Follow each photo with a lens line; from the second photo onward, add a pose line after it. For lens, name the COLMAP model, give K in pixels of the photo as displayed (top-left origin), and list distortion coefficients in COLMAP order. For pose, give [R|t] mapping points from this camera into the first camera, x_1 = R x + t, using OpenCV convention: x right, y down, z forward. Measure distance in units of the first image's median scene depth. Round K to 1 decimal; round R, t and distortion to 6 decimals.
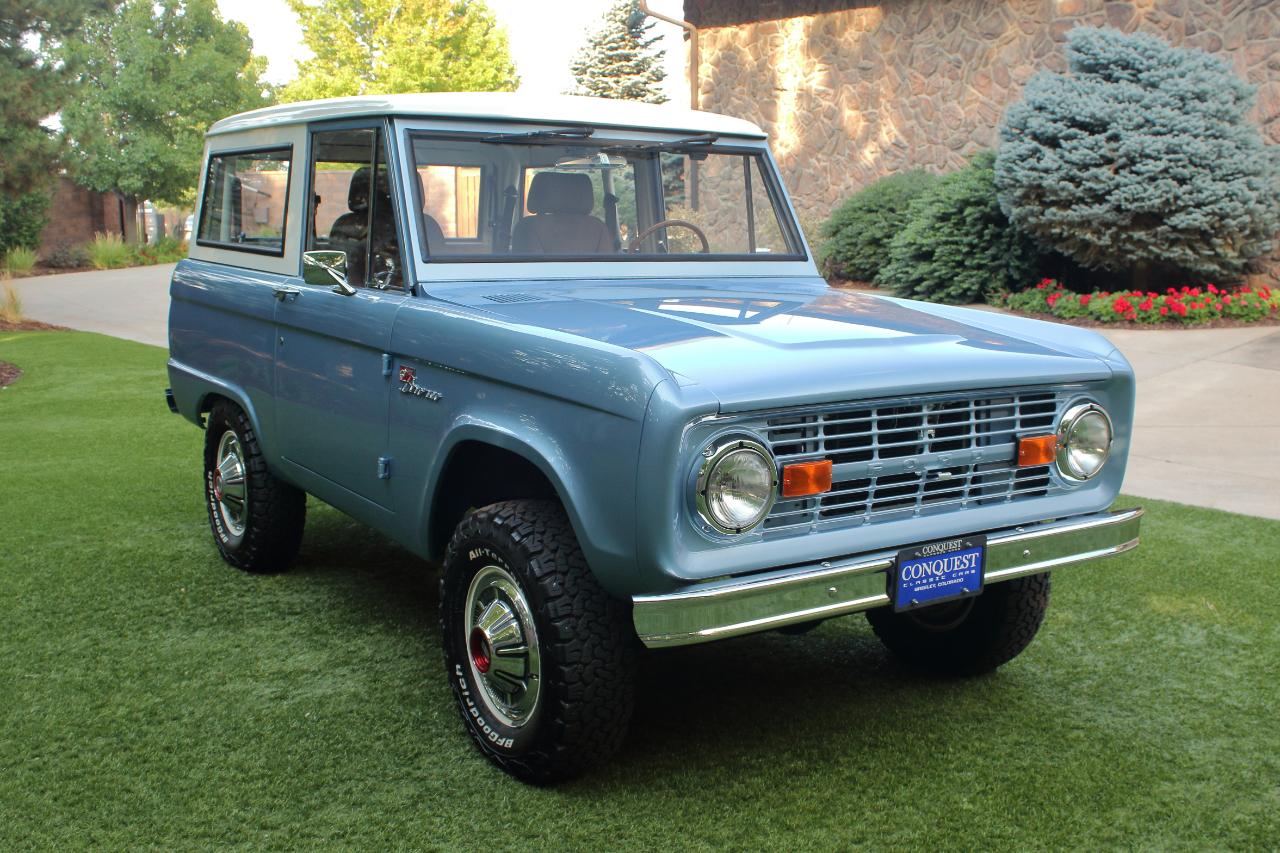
lens RADIAL K [[1403.4, 0, 640.0], [0, 1403.4, 426.5], [0, 0, 1]] dist [-0.138615, 0.167248]
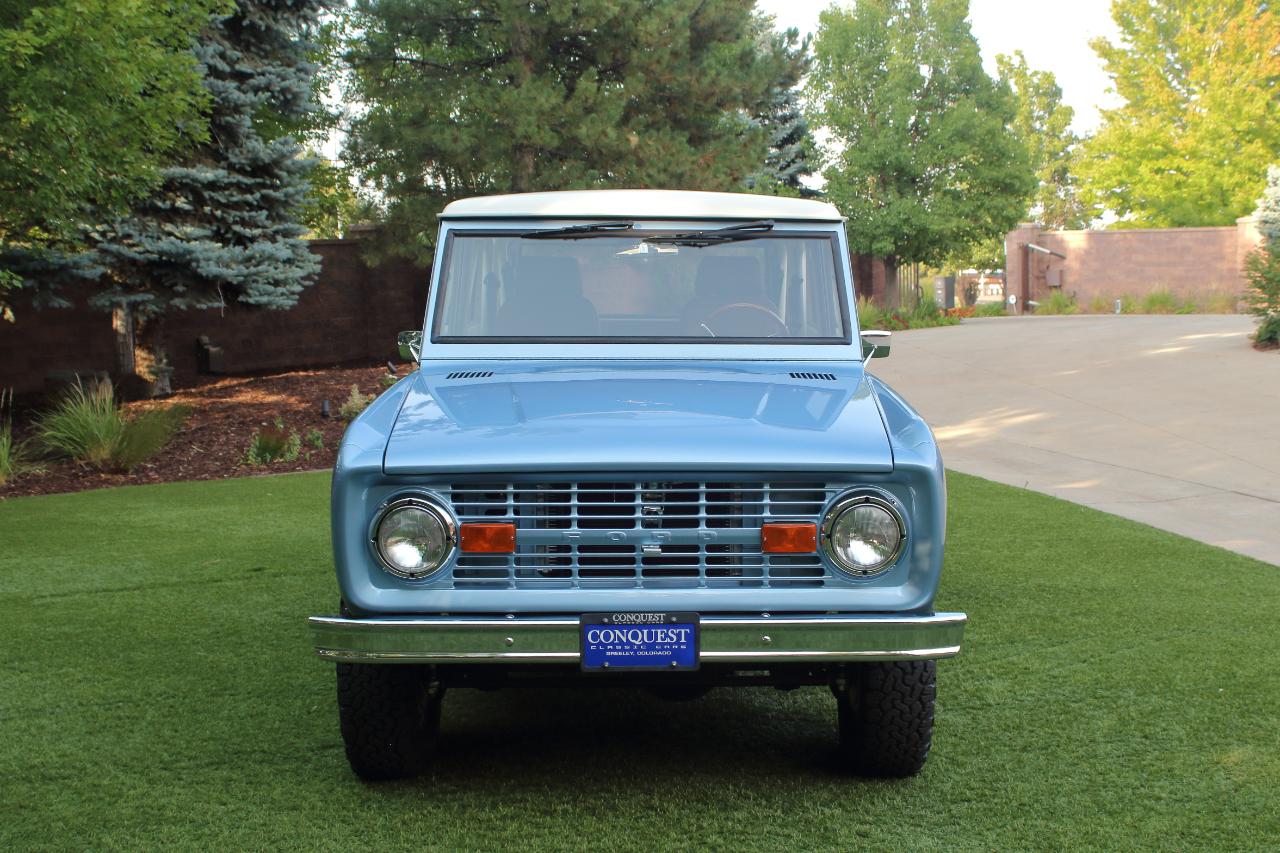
lens RADIAL K [[1548.8, 0, 640.2], [0, 1548.8, 420.5], [0, 0, 1]] dist [-0.109176, 0.099950]
pose [[0.831955, 0.041335, -0.553302, 0.719491], [-0.072759, 0.996737, -0.034939, -0.018306], [0.550052, 0.069325, 0.832248, 0.009962]]
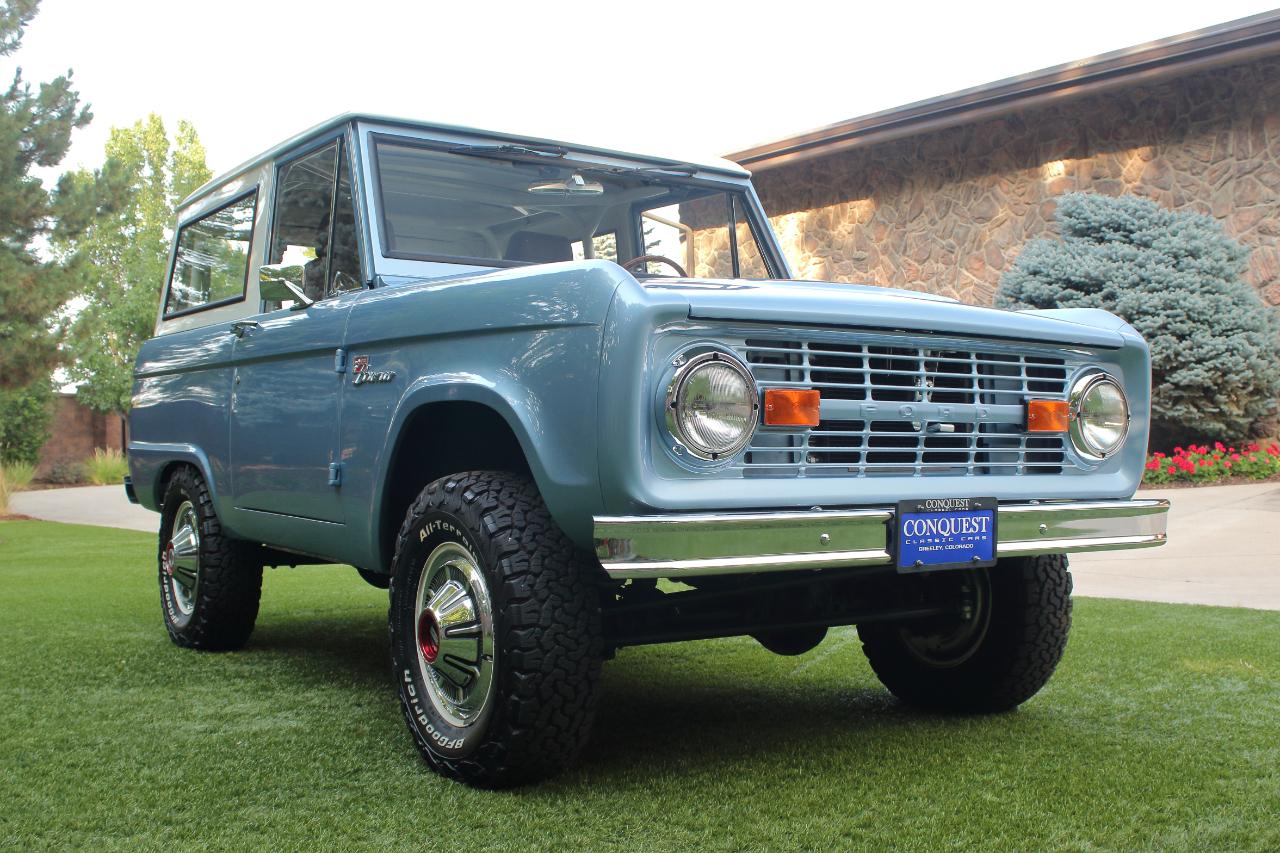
lens RADIAL K [[1403.4, 0, 640.0], [0, 1403.4, 426.5], [0, 0, 1]] dist [-0.138615, 0.167248]
pose [[0.999956, -0.008998, -0.002698, 0.019475], [0.008388, 0.984540, -0.174959, 0.160351], [0.004230, 0.174929, 0.984572, 0.095746]]
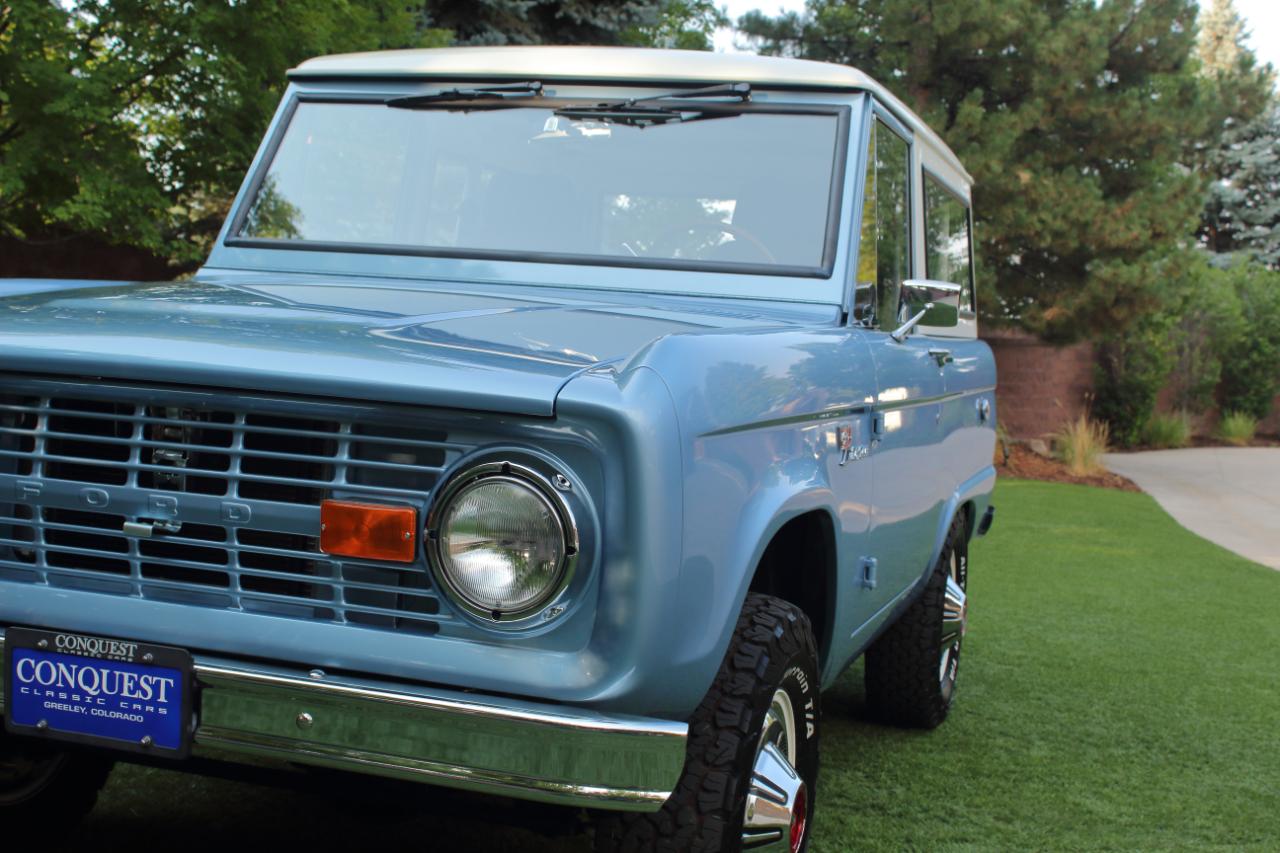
lens RADIAL K [[1623.6, 0, 640.0], [0, 1623.6, 426.5], [0, 0, 1]] dist [-0.073767, 0.095439]
pose [[0.620875, 0.067927, -0.780961, 0.729782], [-0.176412, 0.982792, -0.054768, -0.005334], [0.763802, 0.171775, 0.622174, 0.618323]]
